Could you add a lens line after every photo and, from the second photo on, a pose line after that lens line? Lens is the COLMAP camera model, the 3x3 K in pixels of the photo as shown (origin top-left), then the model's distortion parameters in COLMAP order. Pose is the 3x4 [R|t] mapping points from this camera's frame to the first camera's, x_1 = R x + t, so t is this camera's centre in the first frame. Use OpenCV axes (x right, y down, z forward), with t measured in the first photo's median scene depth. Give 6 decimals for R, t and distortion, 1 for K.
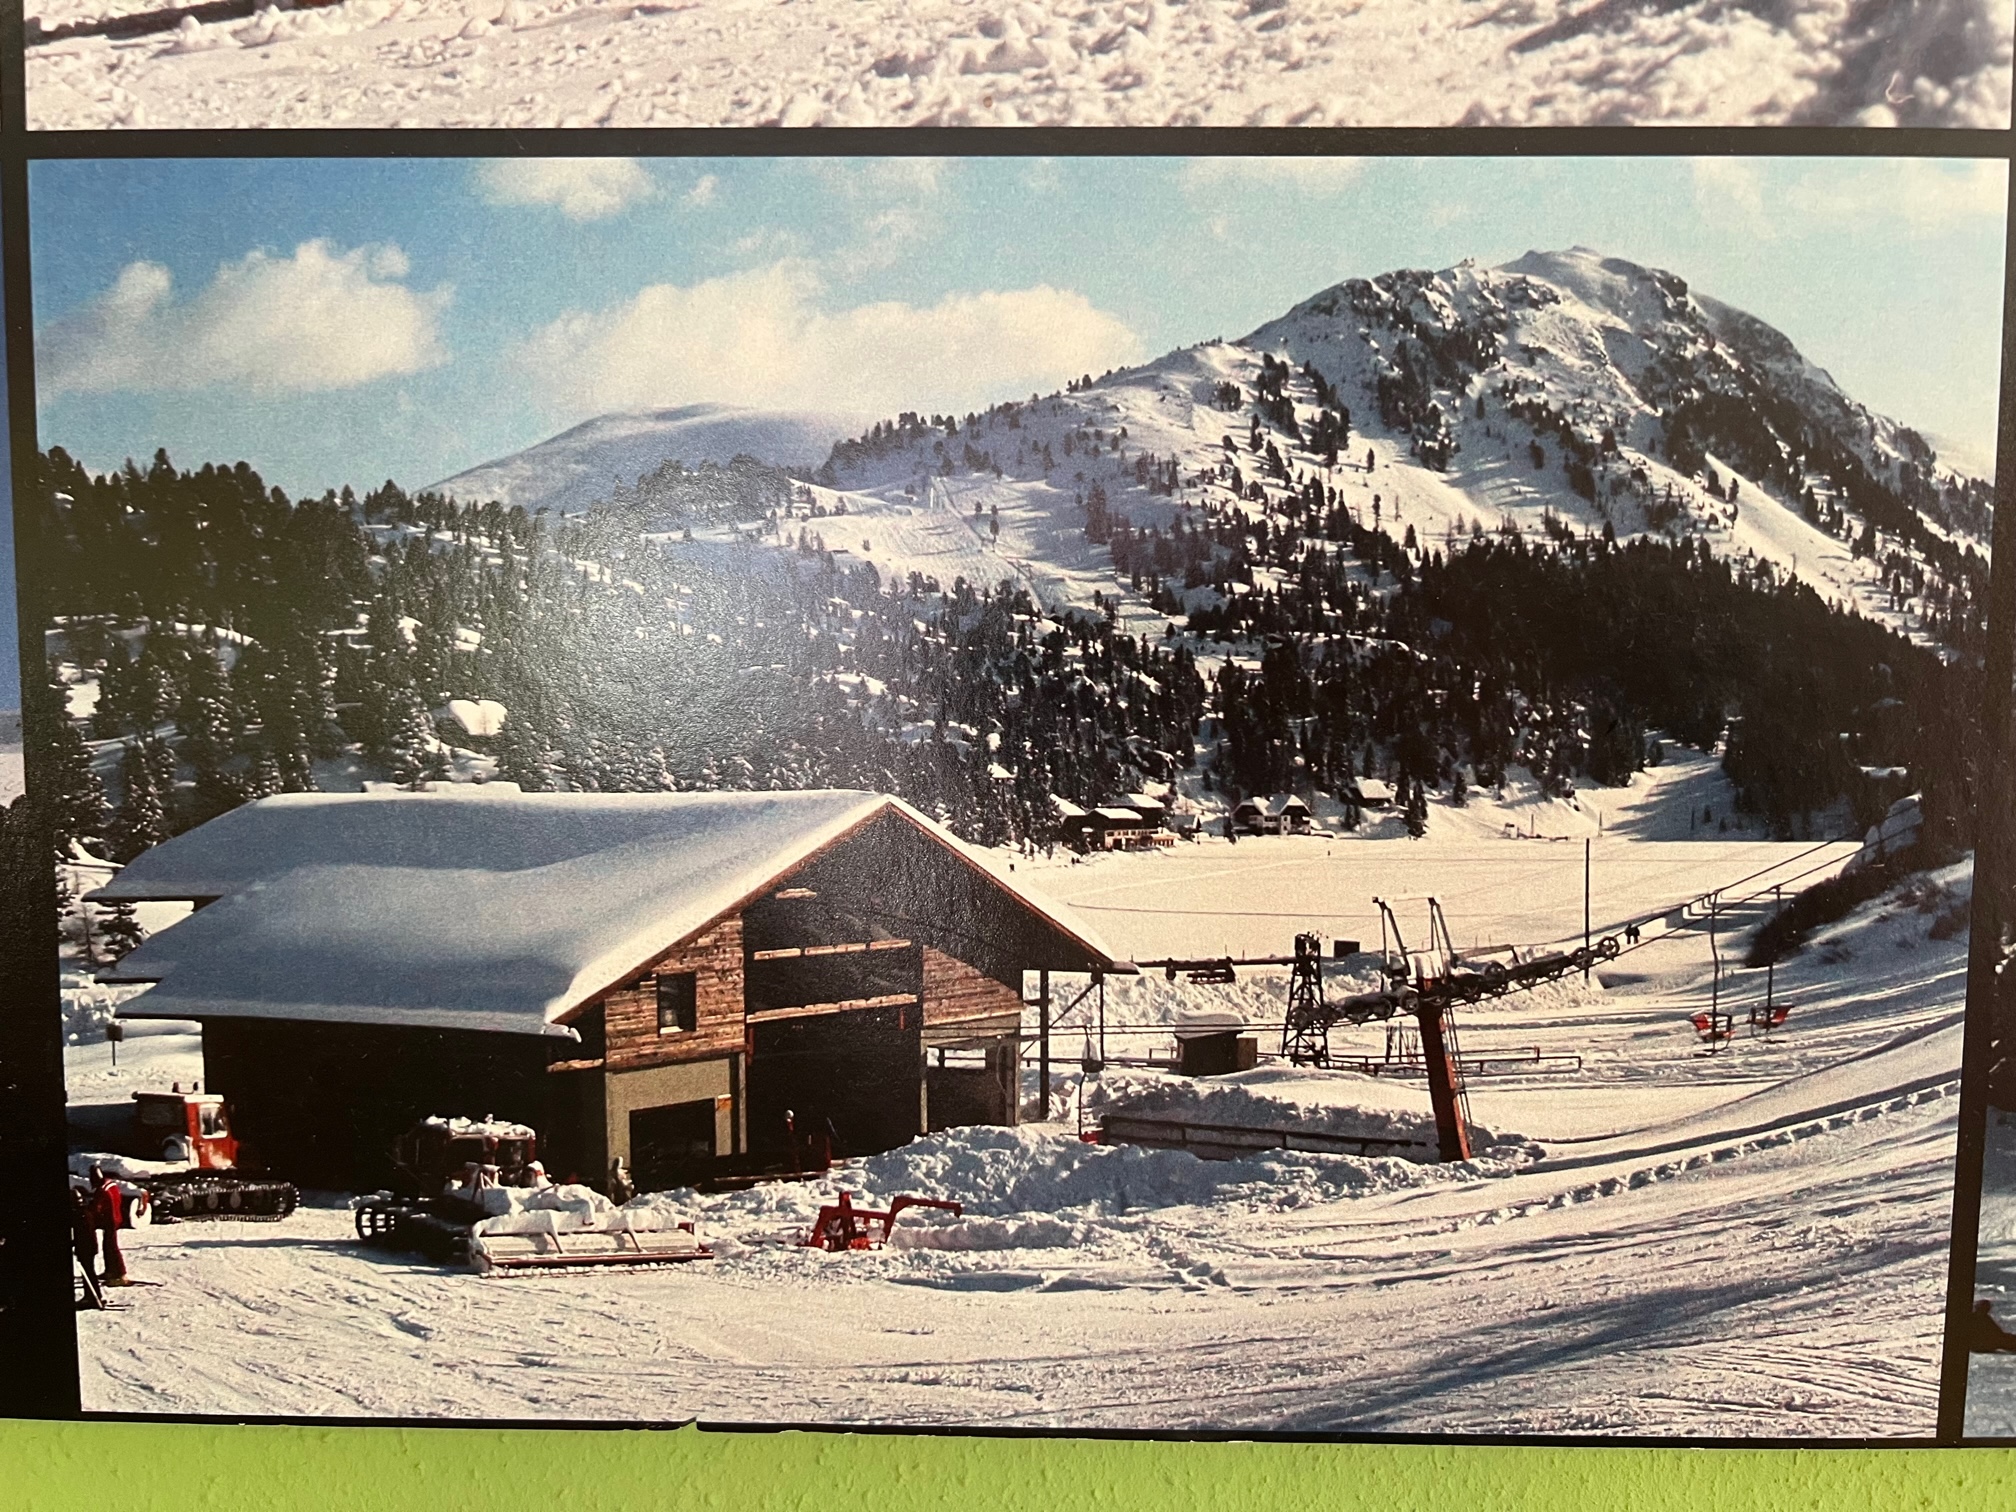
lens RADIAL K [[1523.3, 0, 1008.0], [0, 1523.3, 756.0], [0, 0, 1]] dist [0.016072, -0.050209]
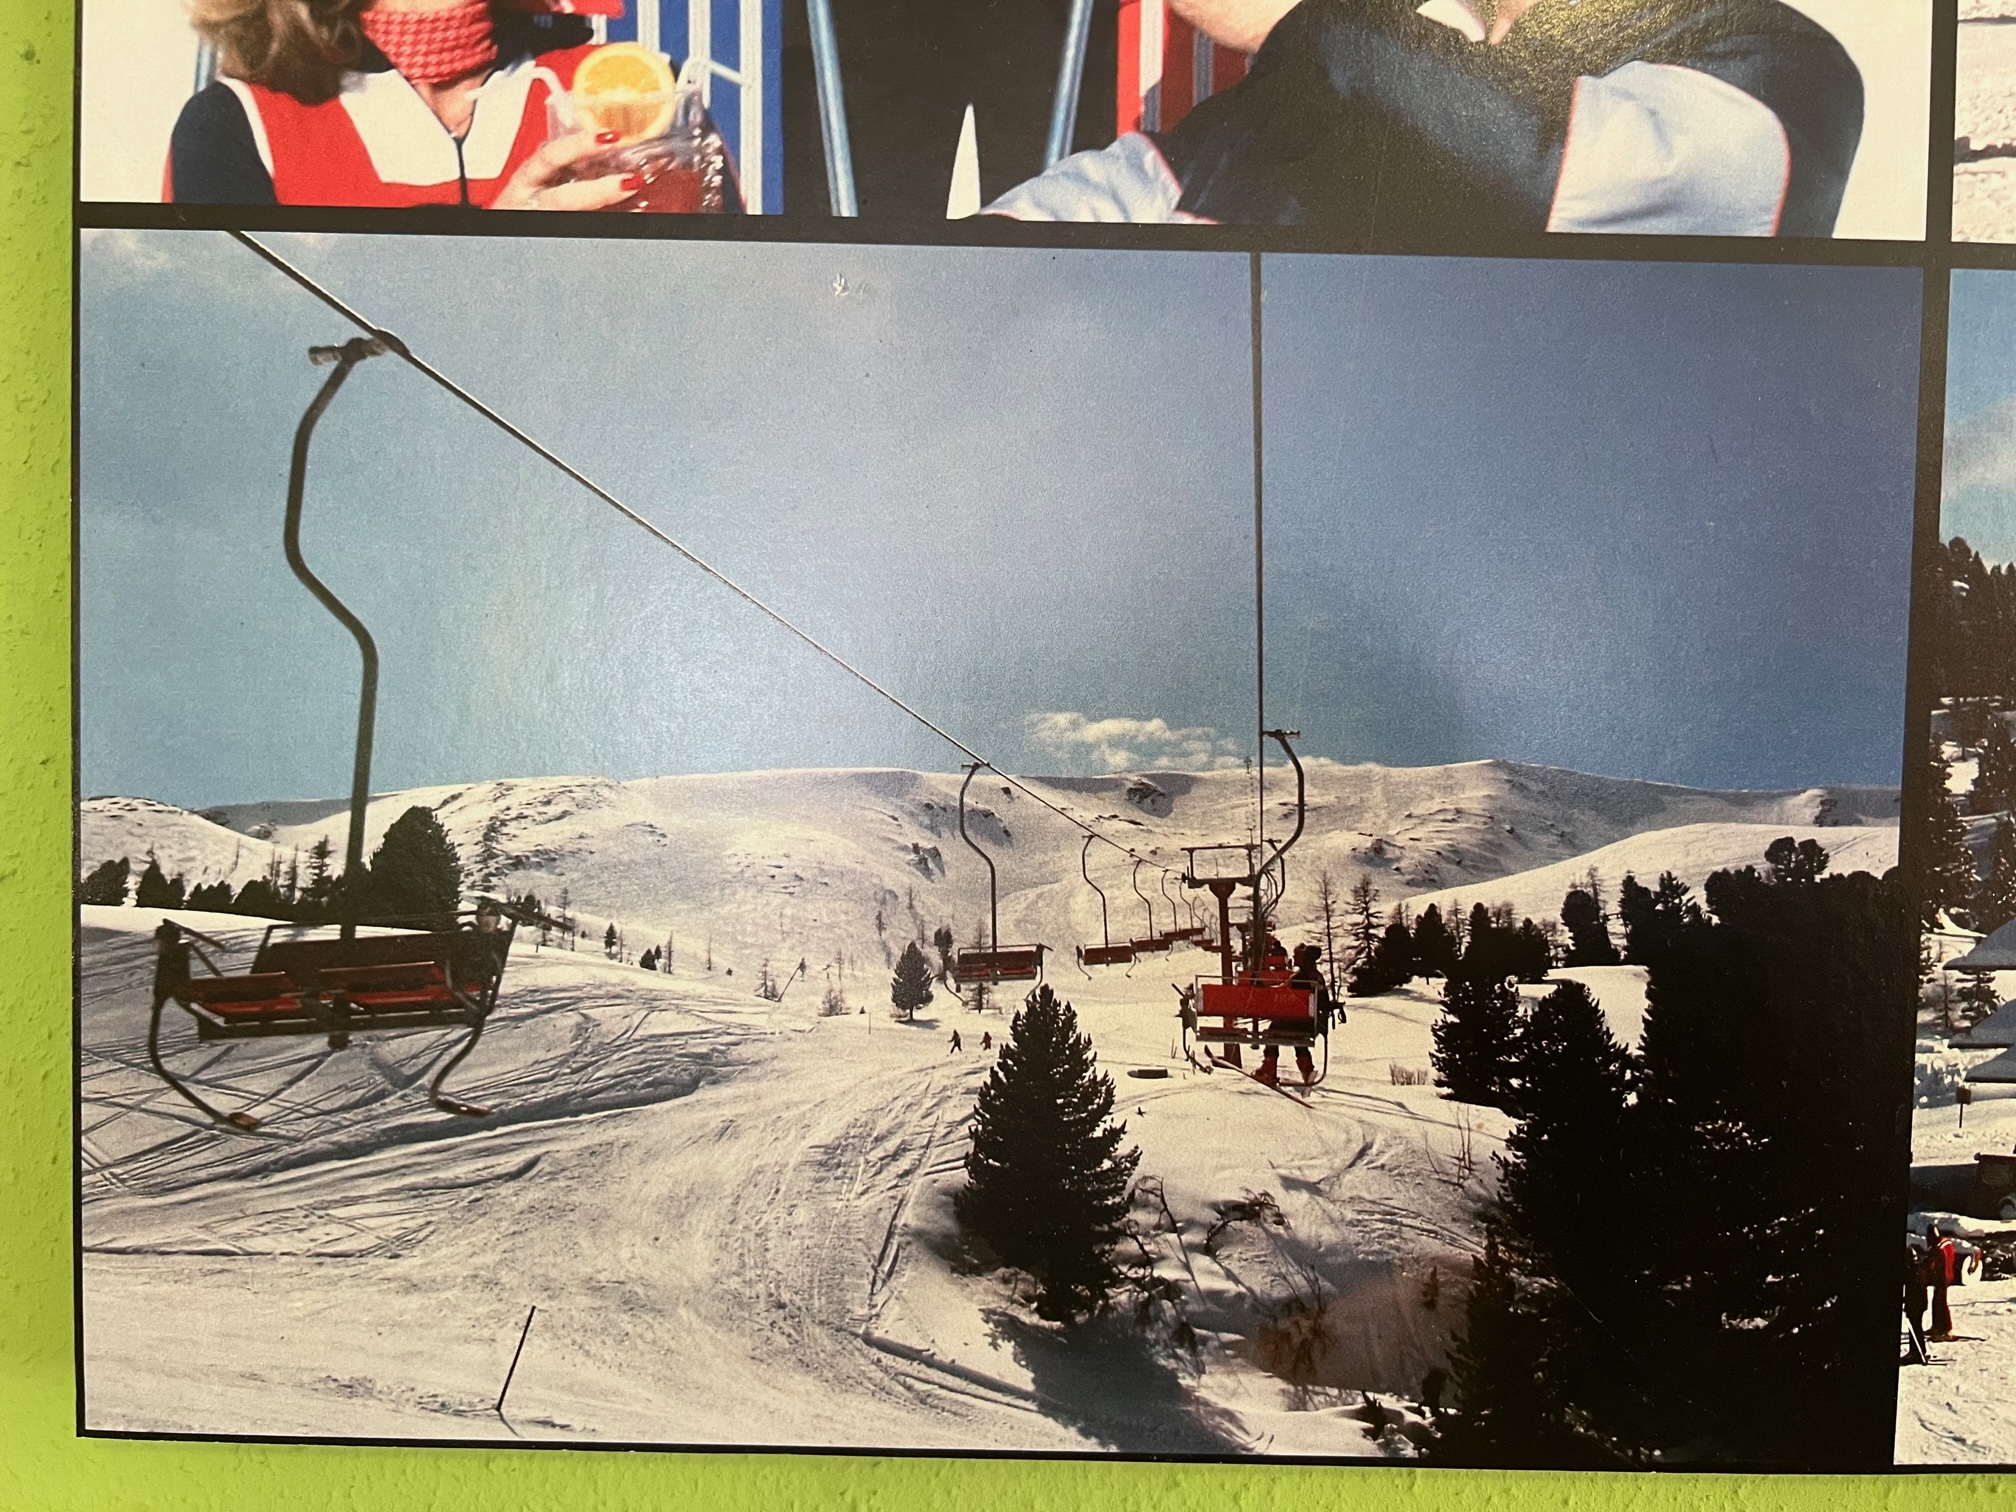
lens RADIAL K [[1523.3, 0, 1008.0], [0, 1523.3, 756.0], [0, 0, 1]] dist [0.016072, -0.050209]
pose [[0.999901, 0.013742, -0.002939, -1.245776], [-0.013843, 0.999183, -0.037965, -0.002347], [0.002414, 0.038002, 0.999275, -0.051471]]
